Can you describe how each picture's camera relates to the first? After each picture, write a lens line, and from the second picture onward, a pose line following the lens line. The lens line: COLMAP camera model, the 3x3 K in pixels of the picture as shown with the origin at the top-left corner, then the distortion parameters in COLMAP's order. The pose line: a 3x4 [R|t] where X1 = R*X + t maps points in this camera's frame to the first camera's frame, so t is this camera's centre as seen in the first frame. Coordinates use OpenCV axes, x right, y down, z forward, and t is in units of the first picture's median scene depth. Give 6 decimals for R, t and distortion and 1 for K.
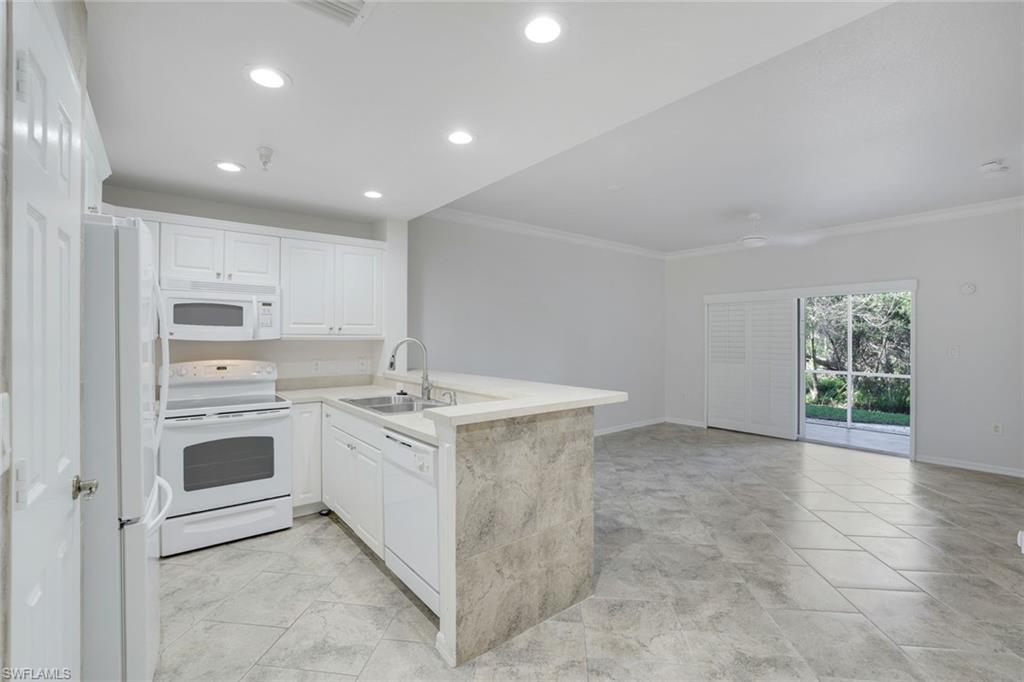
lens RADIAL K [[446.9, 0, 505.0], [0, 446.9, 339.2], [0, 0, 1]] dist [-0.037020, 0.011619]
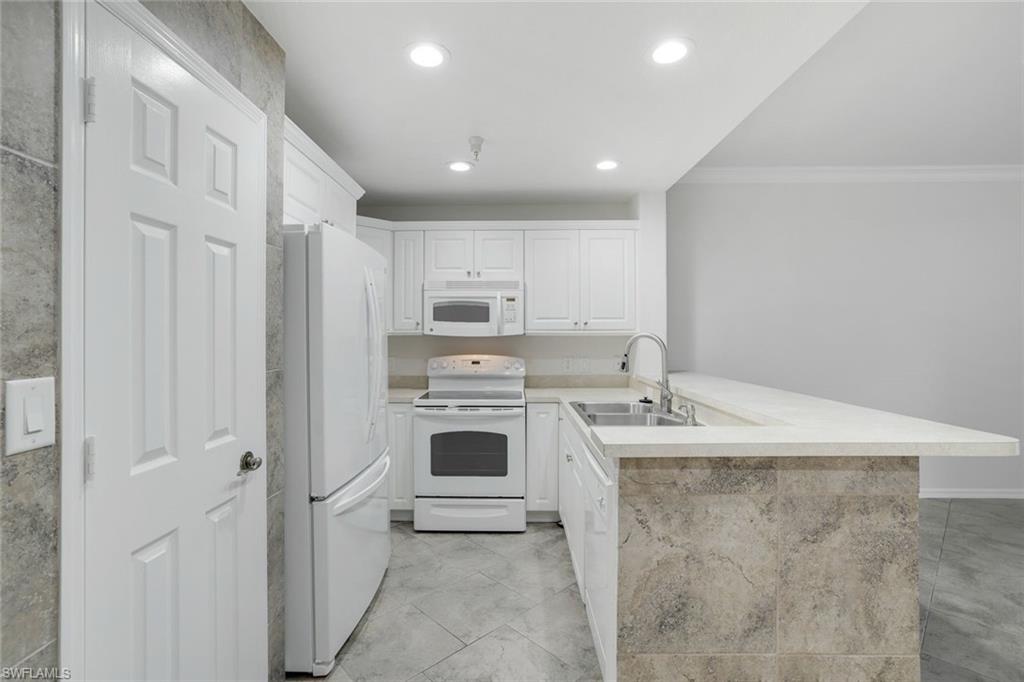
lens RADIAL K [[470.2, 0, 503.6], [0, 470.2, 336.3], [0, 0, 1]] dist [-0.026623, 0.009919]
pose [[0.773855, -0.000748, -0.633362, 0.137910], [0.000568, 1.000000, -0.000486, 0.004050], [0.633363, 0.000017, 0.773855, 0.209032]]
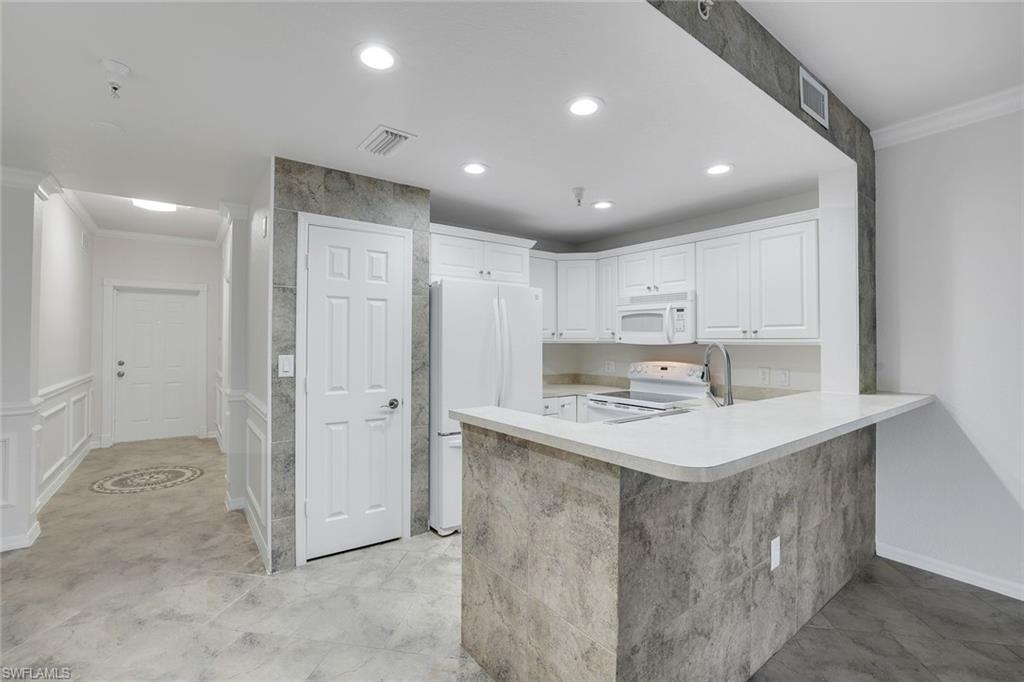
lens RADIAL K [[446.9, 0, 503.0], [0, 446.9, 342.0], [0, 0, 1]] dist [-0.037020, 0.011619]
pose [[-0.026366, -0.001192, -0.999652, 0.628181], [-0.008543, 0.999963, -0.000967, 0.000880], [0.999616, 0.008514, -0.026375, 0.727878]]
